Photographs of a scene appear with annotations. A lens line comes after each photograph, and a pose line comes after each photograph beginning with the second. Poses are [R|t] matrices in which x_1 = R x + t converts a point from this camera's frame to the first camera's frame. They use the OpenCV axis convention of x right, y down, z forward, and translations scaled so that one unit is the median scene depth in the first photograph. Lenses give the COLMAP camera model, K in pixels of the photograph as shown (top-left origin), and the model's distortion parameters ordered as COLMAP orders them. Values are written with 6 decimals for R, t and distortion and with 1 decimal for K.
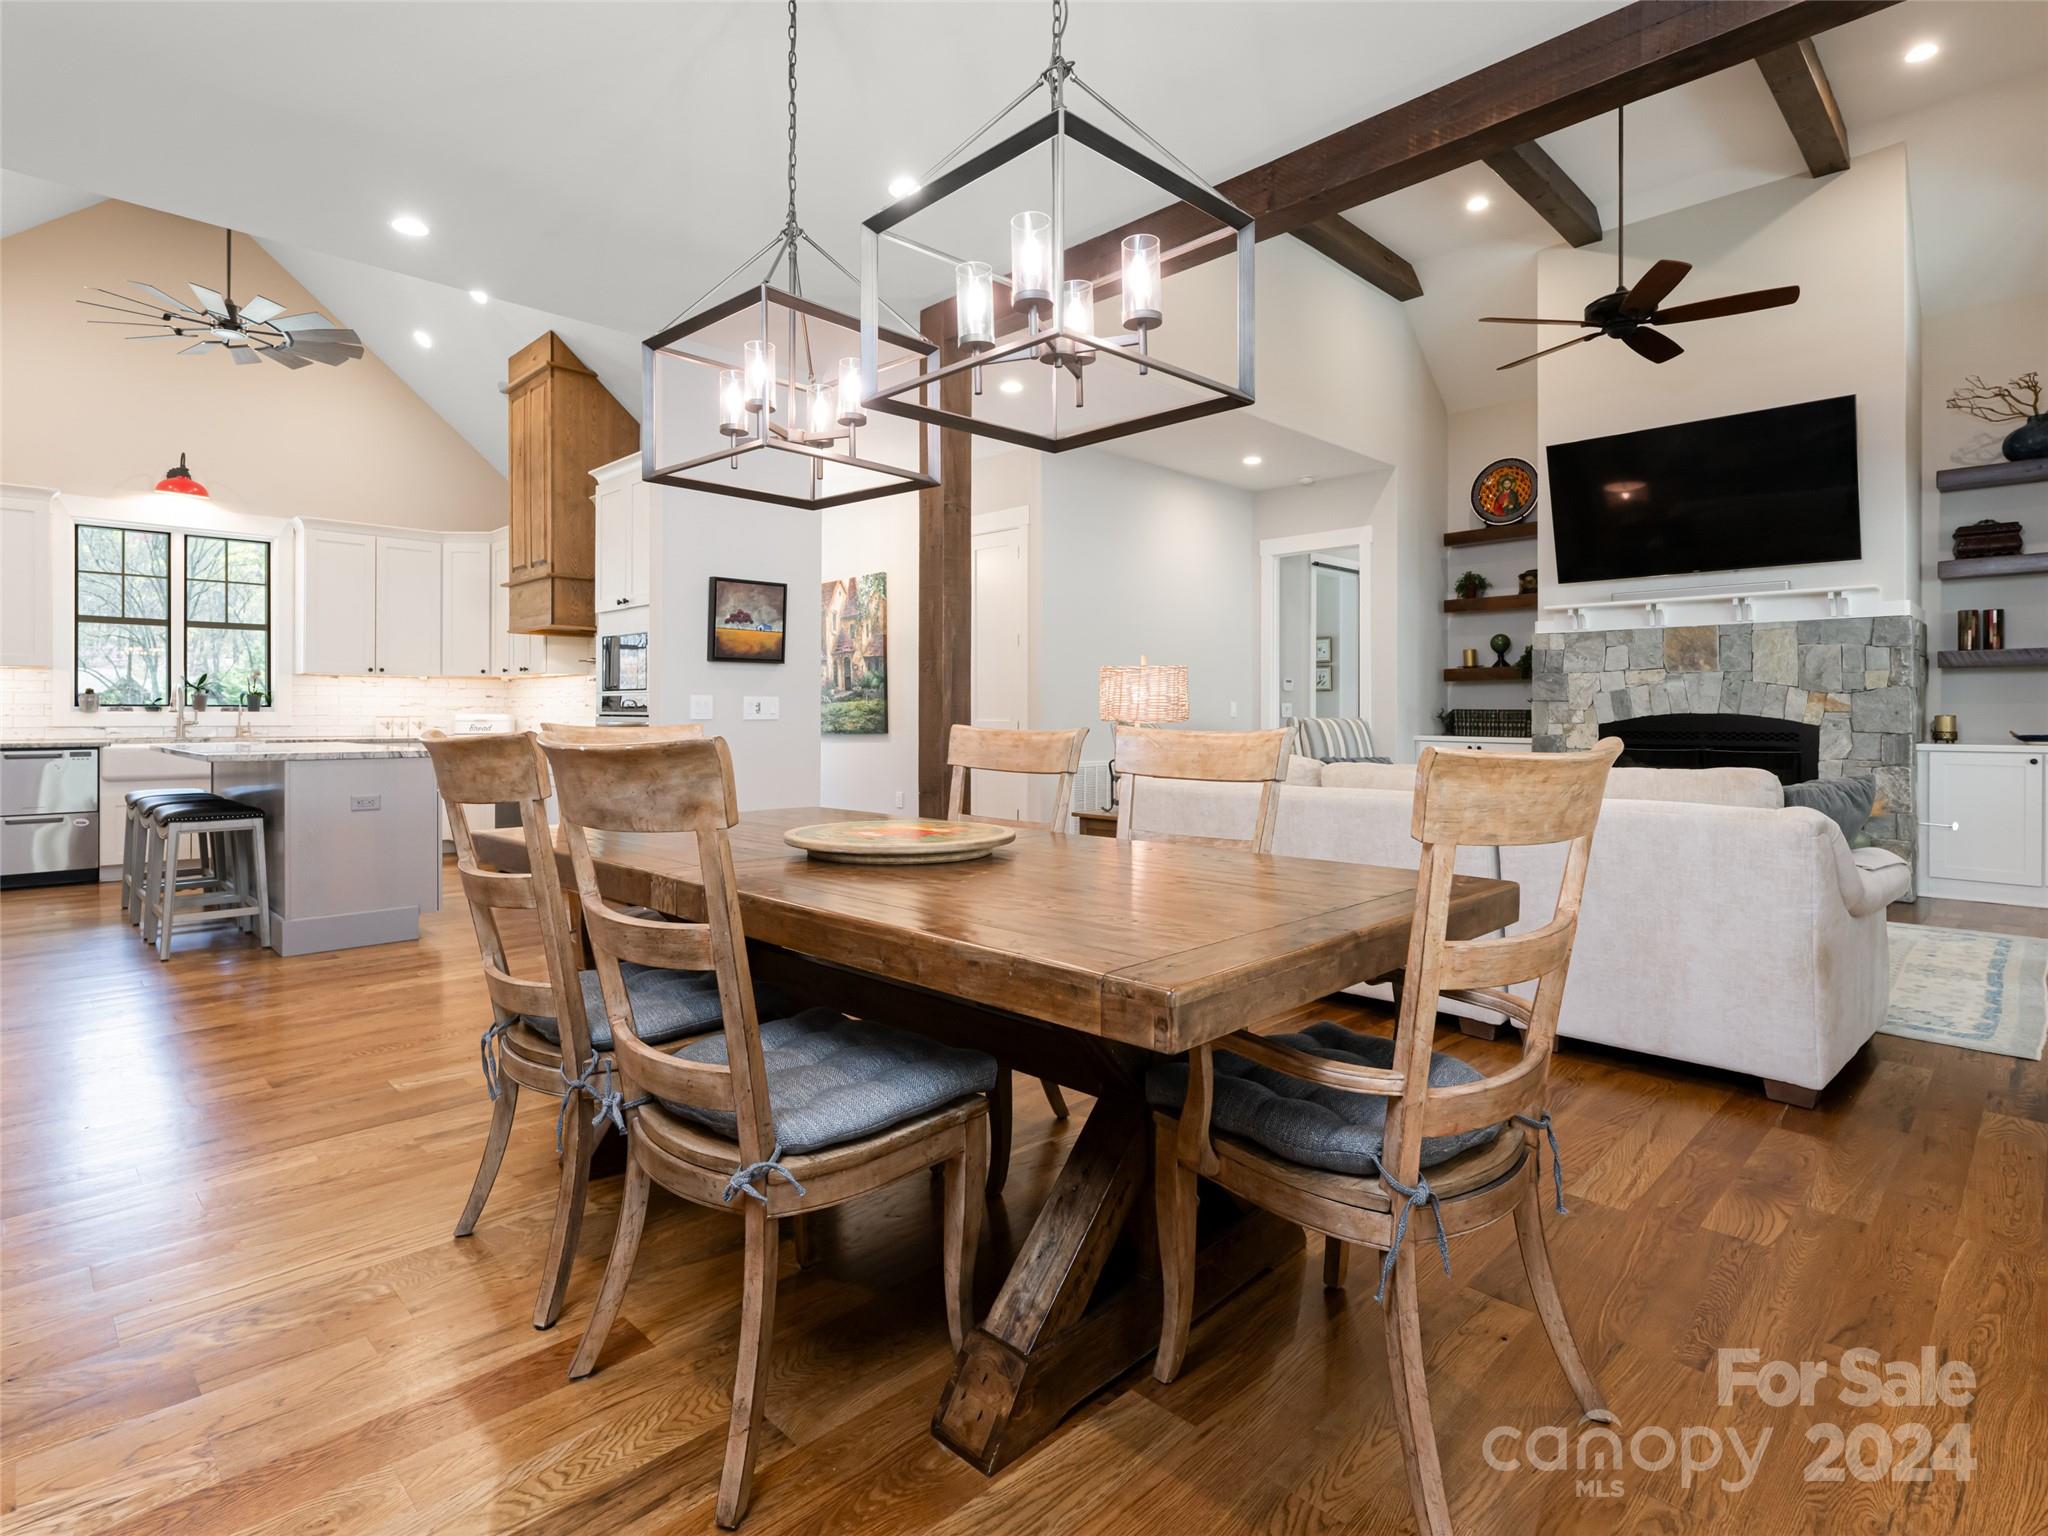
lens RADIAL K [[1068.3, 0, 1013.6], [0, 1068.3, 726.8], [0, 0, 1]] dist [0.007825, 0.000871]
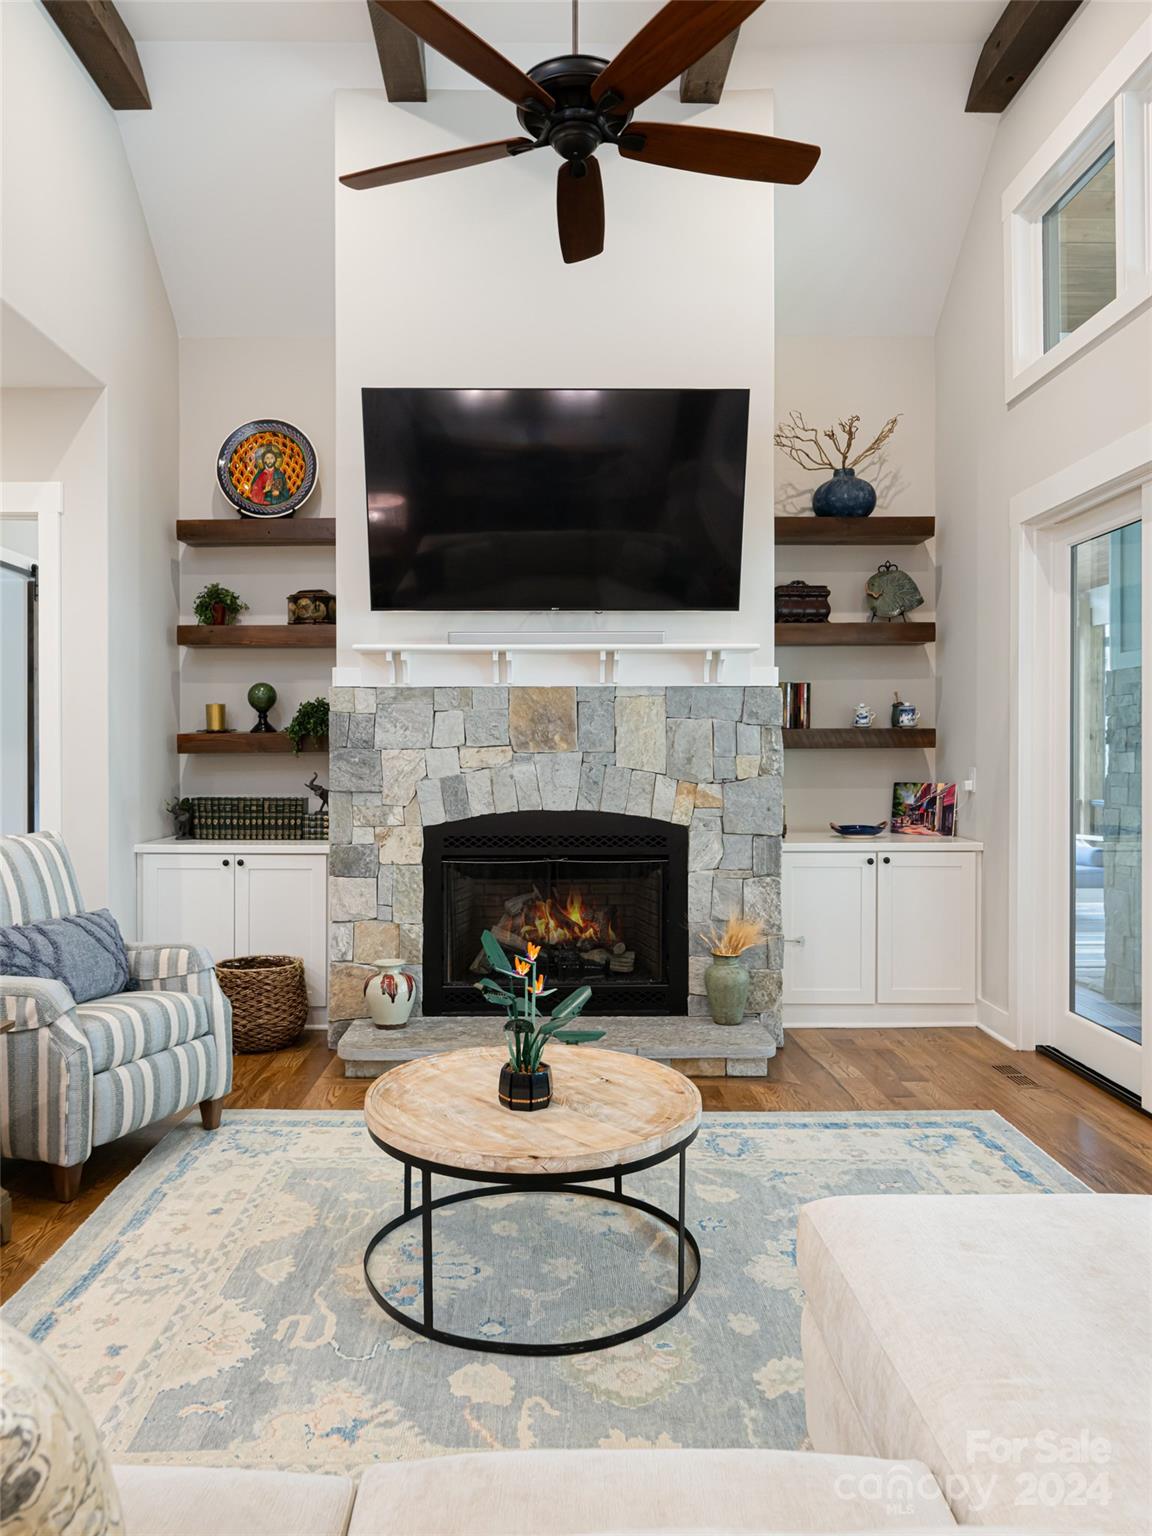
lens RADIAL K [[1026.5, 0, 543.1], [0, 1026.5, 747.6], [0, 0, 1]] dist [-0.004874, 0.000060]
pose [[0.697621, -0.001598, 0.716465, 0.146376], [0.011253, 0.999899, -0.008727, -0.047045], [-0.716379, 0.014151, 0.697568, 0.520302]]
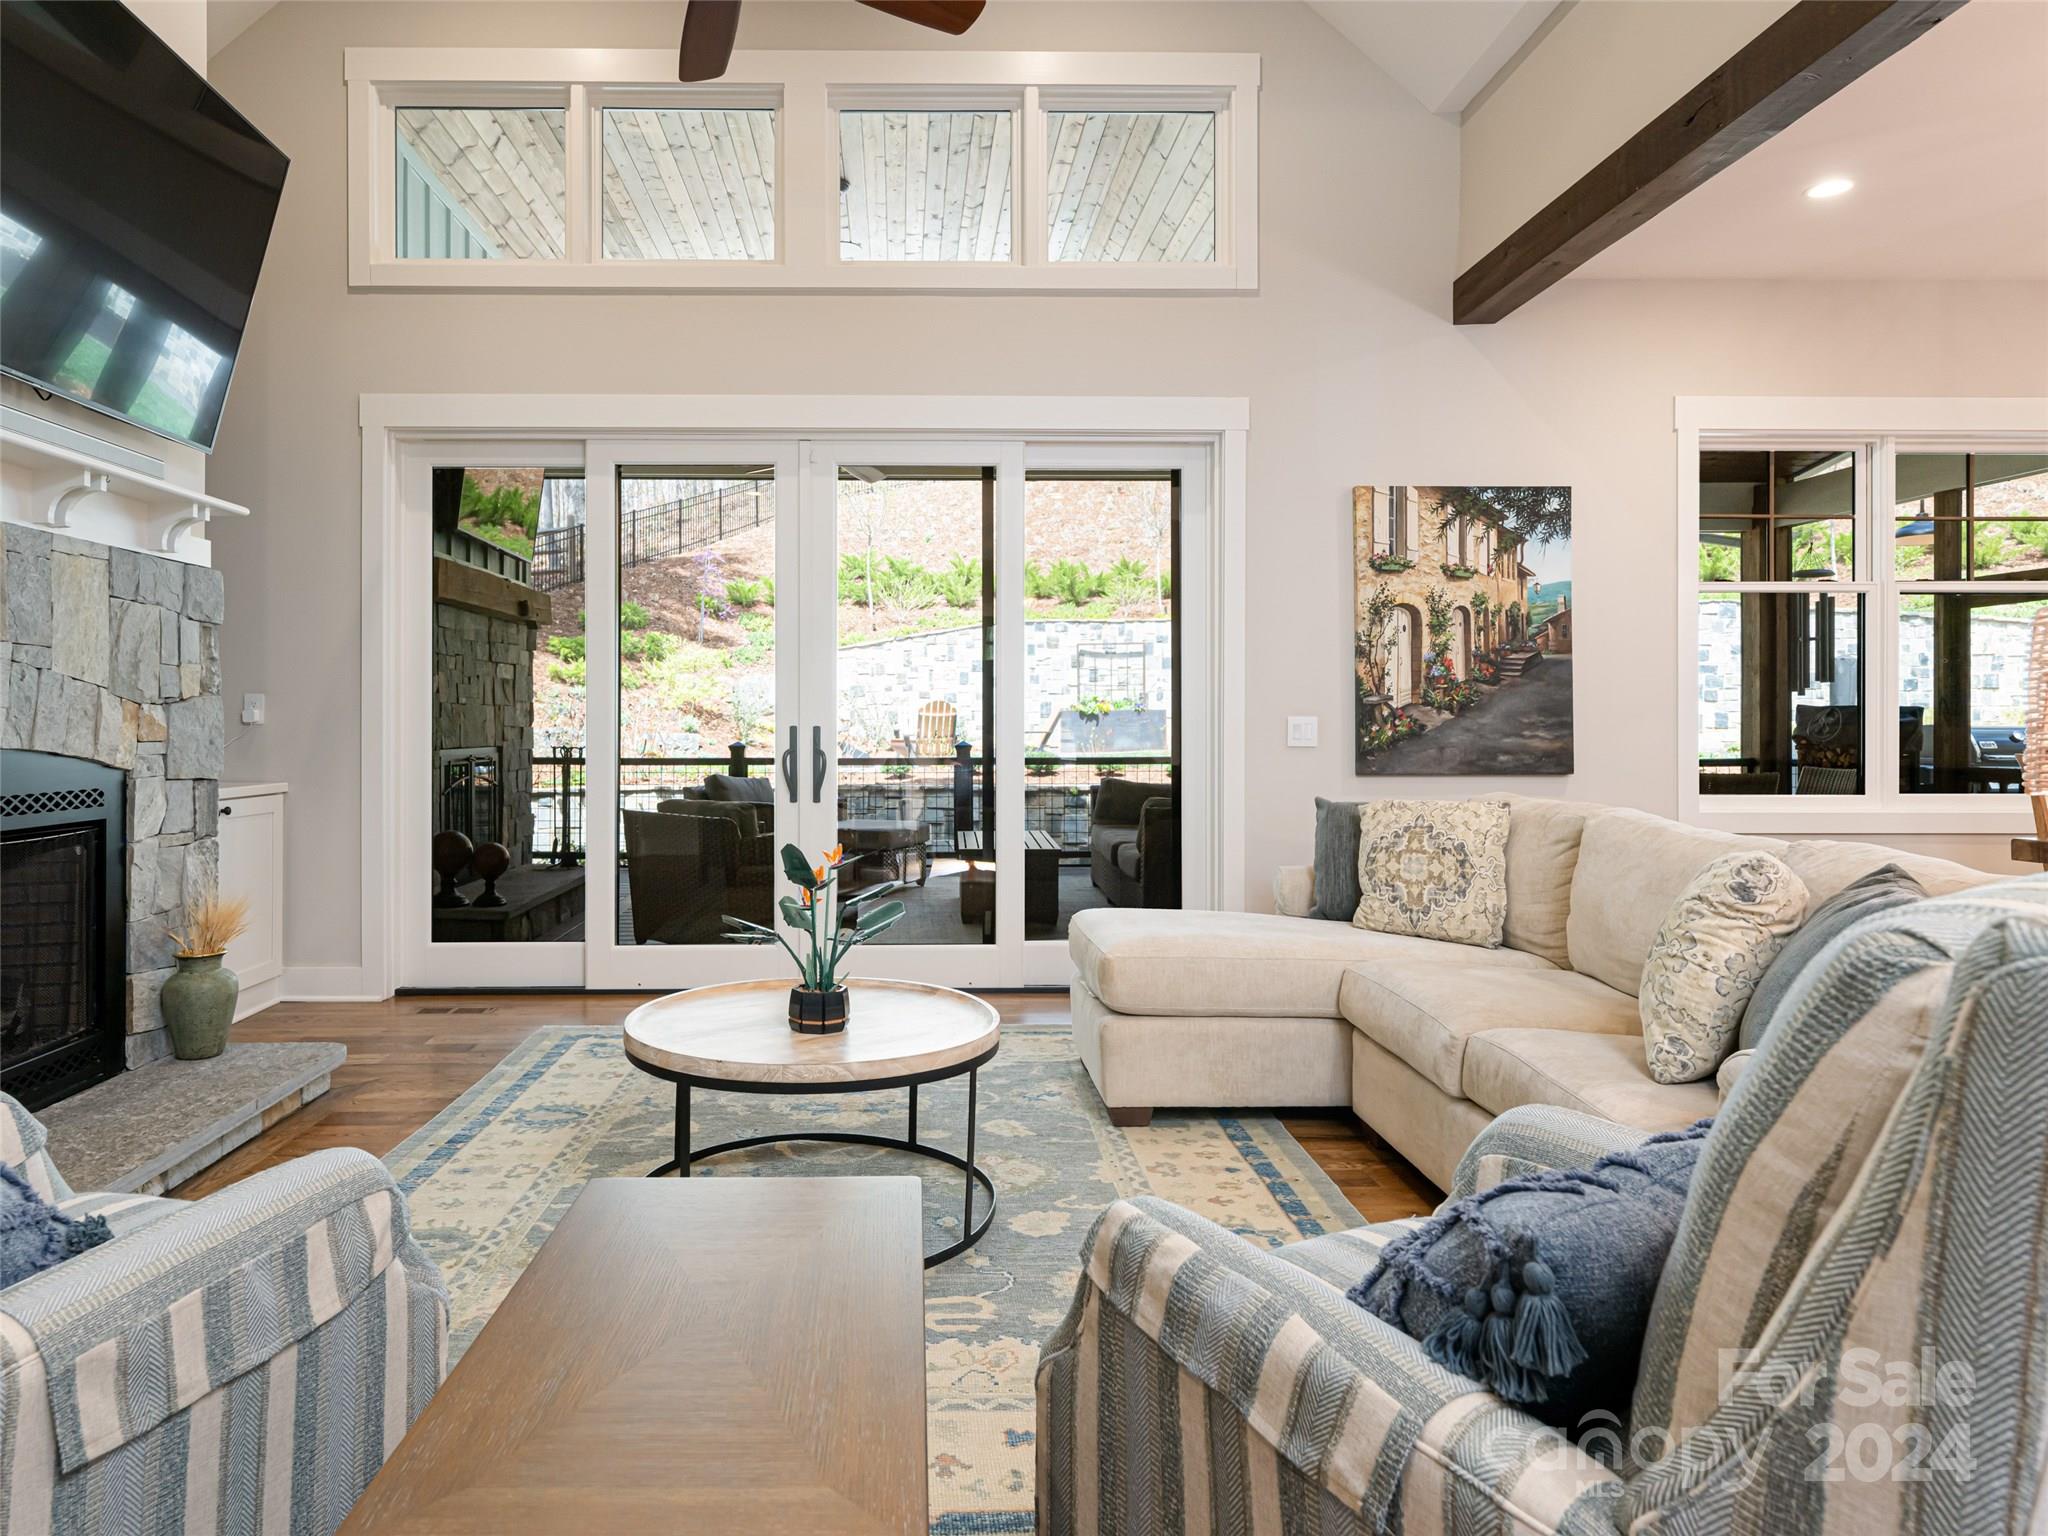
lens RADIAL K [[1241.0, 0, 911.3], [0, 1241.0, 725.5], [0, 0, 1]] dist [0.001071, -0.004257]
pose [[-0.715412, -0.004643, 0.698687, 0.102471], [0.003656, 0.999939, 0.010389, -0.023722], [-0.698693, 0.009987, -0.715352, 1.057820]]
